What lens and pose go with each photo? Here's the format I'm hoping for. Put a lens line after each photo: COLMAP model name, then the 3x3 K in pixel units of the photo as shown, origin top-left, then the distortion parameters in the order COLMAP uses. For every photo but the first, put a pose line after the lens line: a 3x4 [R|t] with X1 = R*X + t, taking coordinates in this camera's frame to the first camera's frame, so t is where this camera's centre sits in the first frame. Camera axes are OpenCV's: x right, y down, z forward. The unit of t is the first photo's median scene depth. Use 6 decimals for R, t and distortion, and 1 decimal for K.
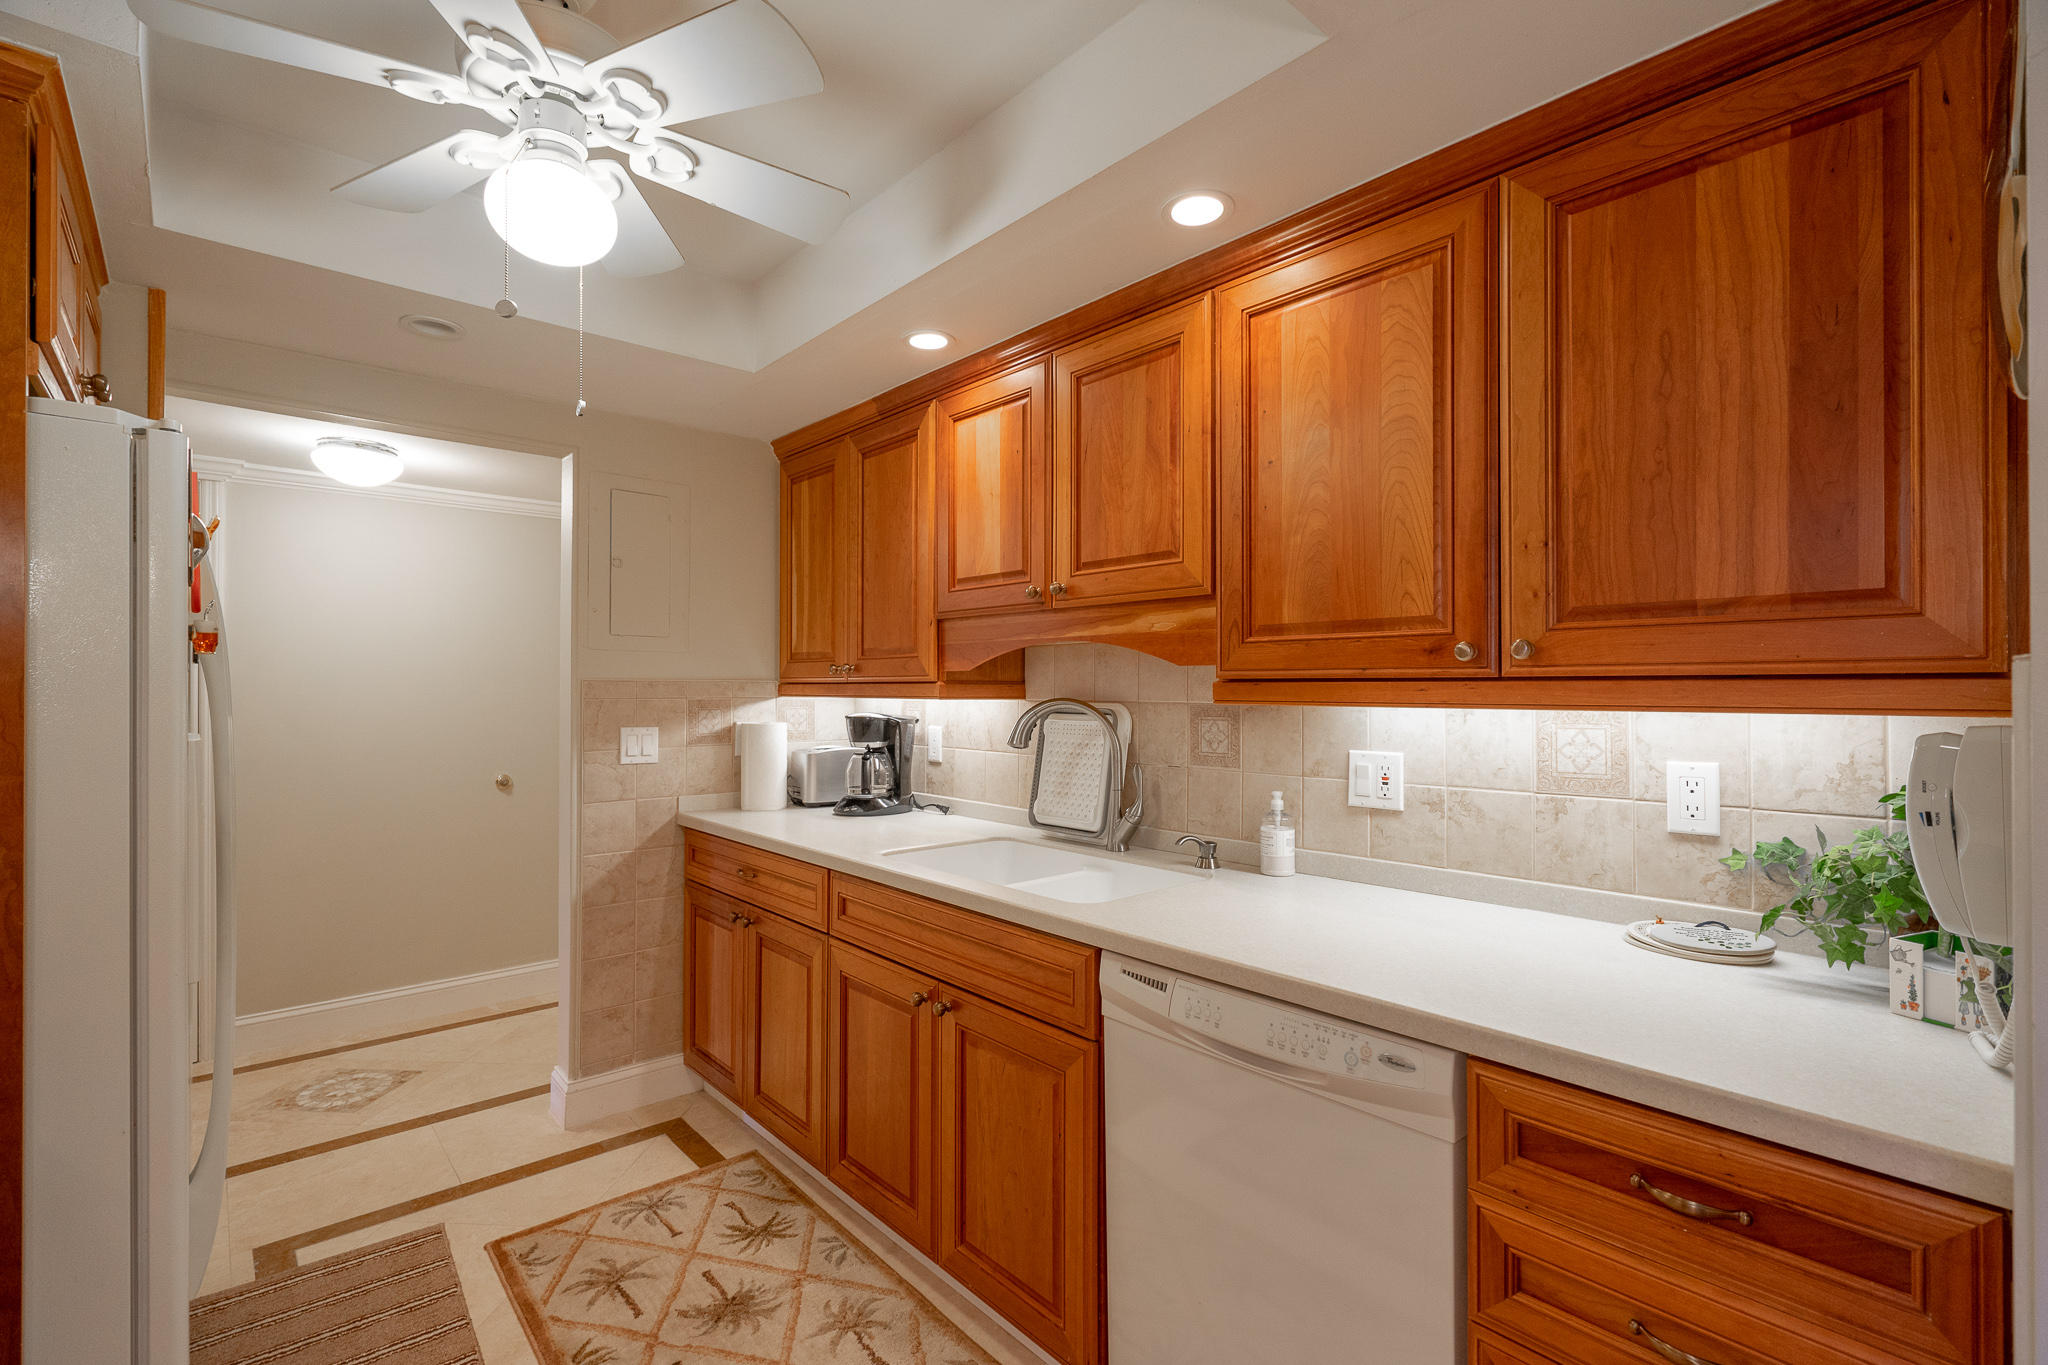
lens RADIAL K [[924.3, 0, 1024.0], [0, 924.3, 682.5], [0, 0, 1]] dist [-0.002539, 0.000467]
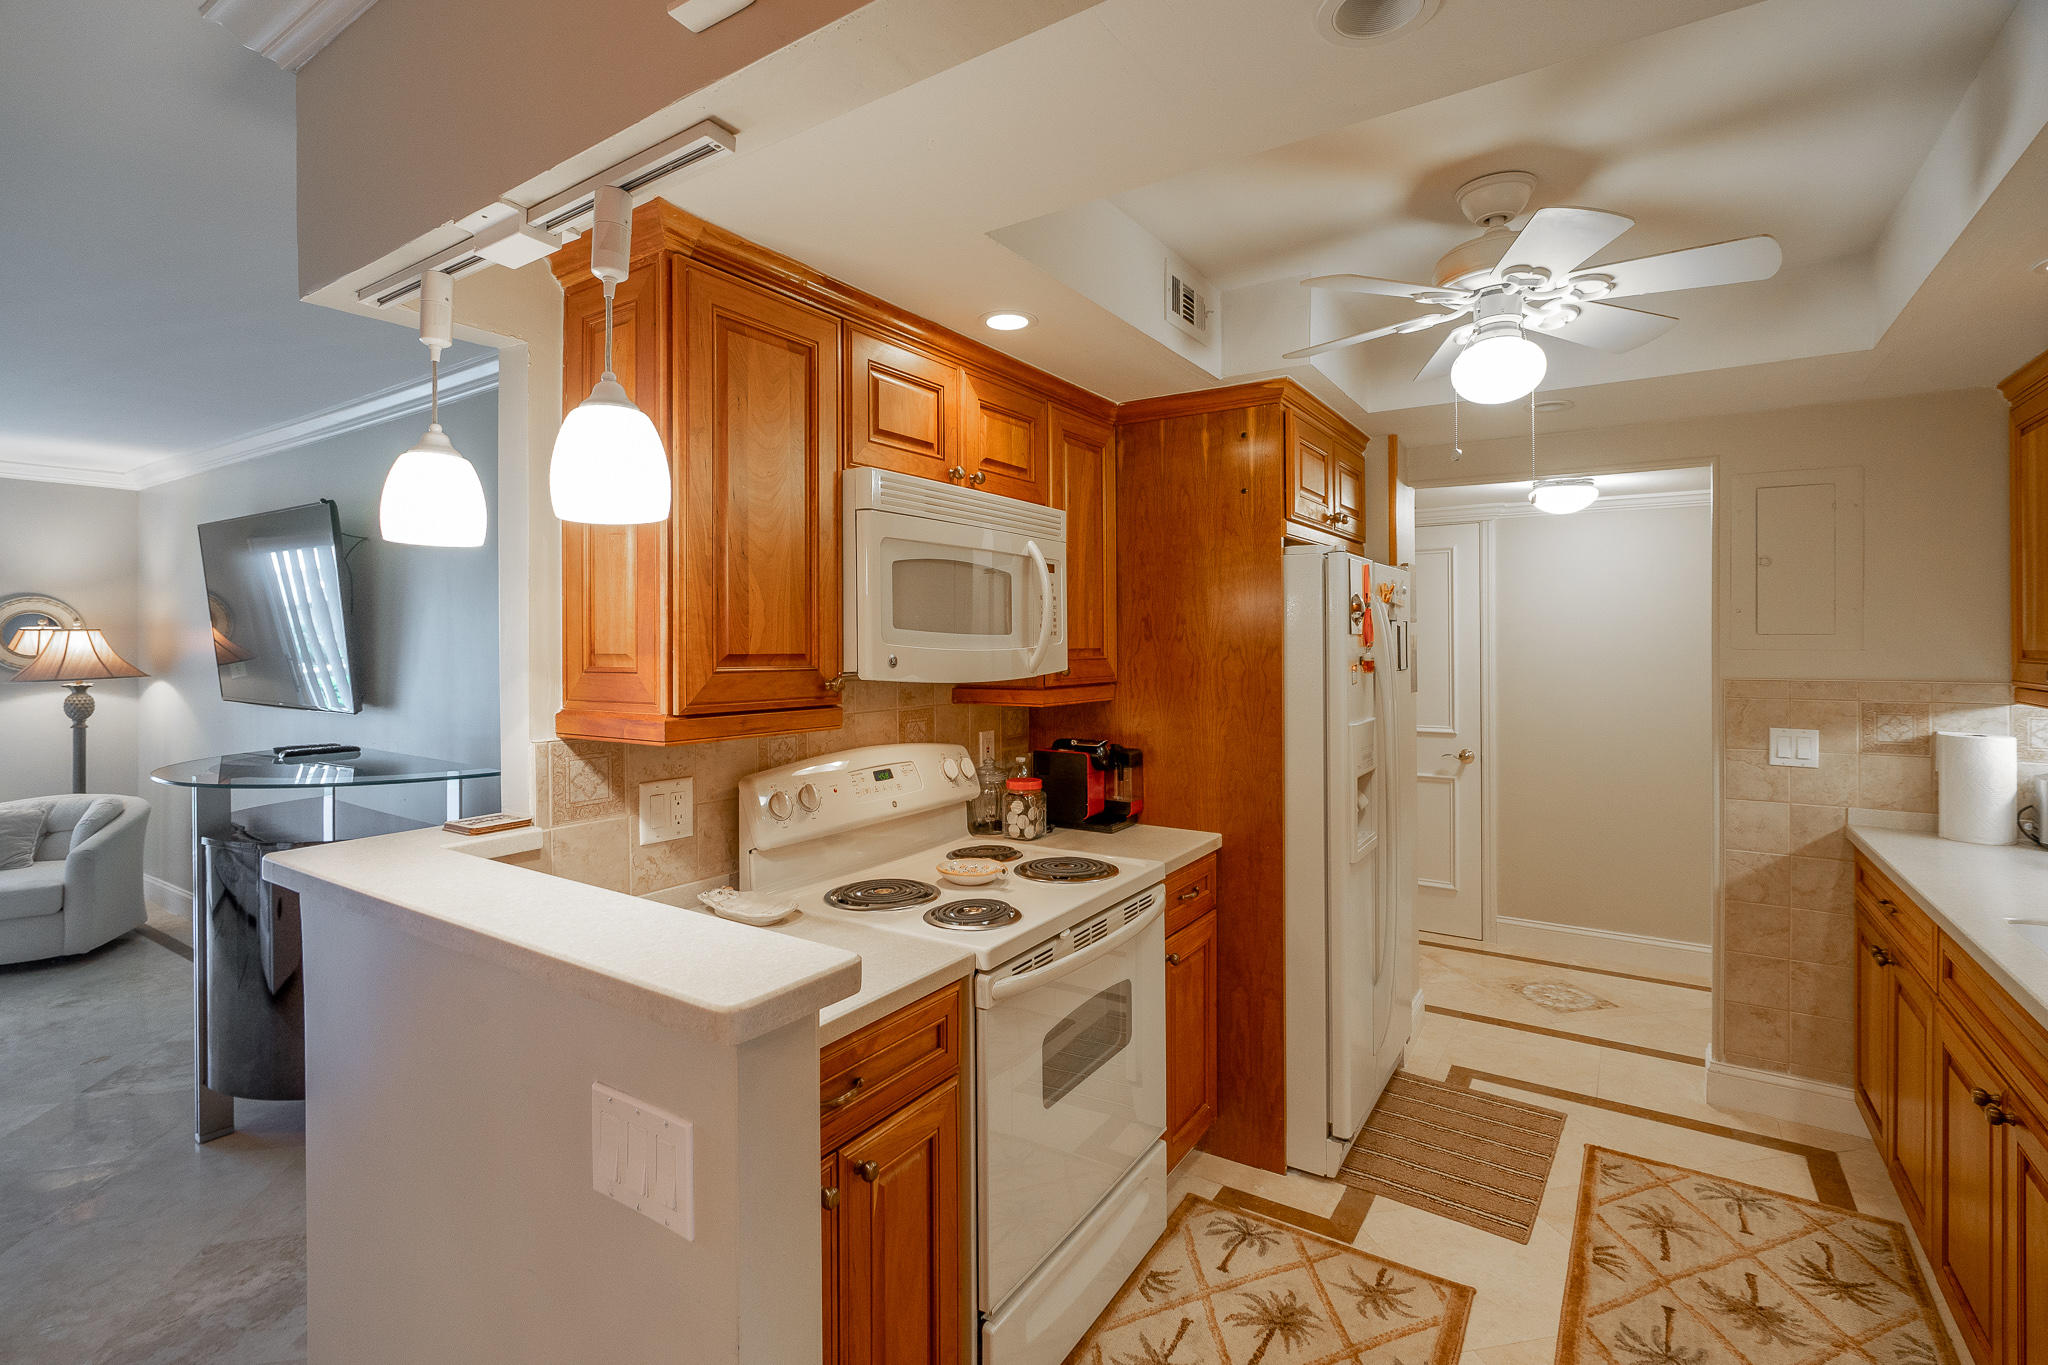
lens RADIAL K [[939.5, 0, 1024.0], [0, 939.5, 632.6], [0, 0, 1]] dist [-0.005419, 0.001293]
pose [[0.257034, -0.010085, -0.966350, 0.421867], [0.007750, 0.999935, -0.008374, -0.065198], [0.966371, -0.005336, 0.257096, -0.039193]]
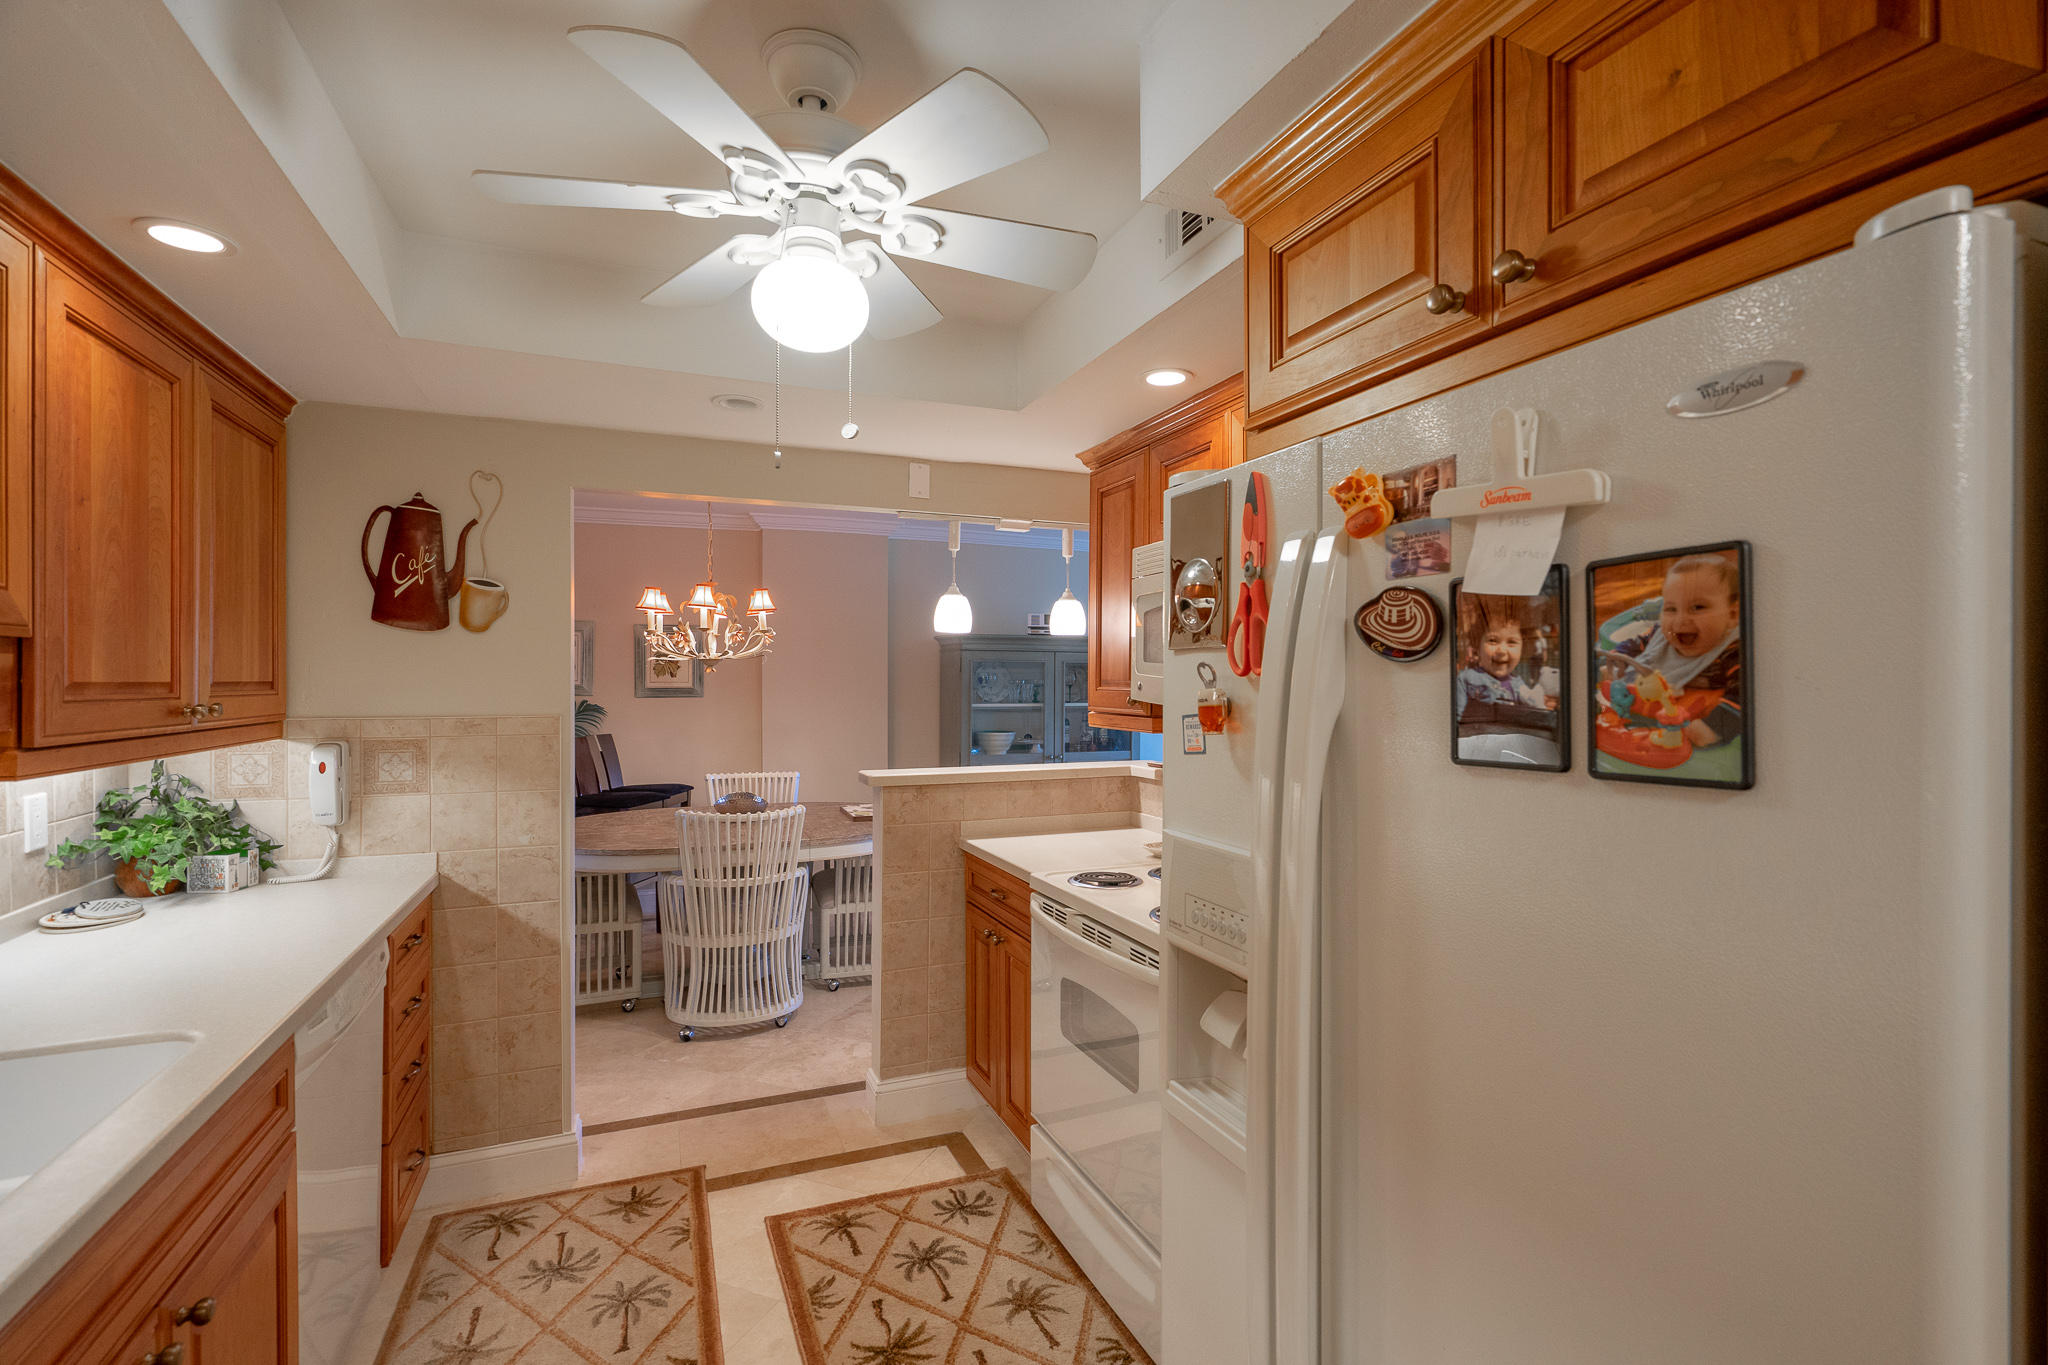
lens RADIAL K [[905.0, 0, 1024.0], [0, 905.0, 682.5], [0, 0, 1]] dist [-0.002837, 0.000138]
pose [[-0.947144, -0.001419, 0.320806, -0.673948], [-0.002587, 0.999991, -0.003214, -0.047973], [-0.320799, -0.003874, -0.947139, 1.184412]]
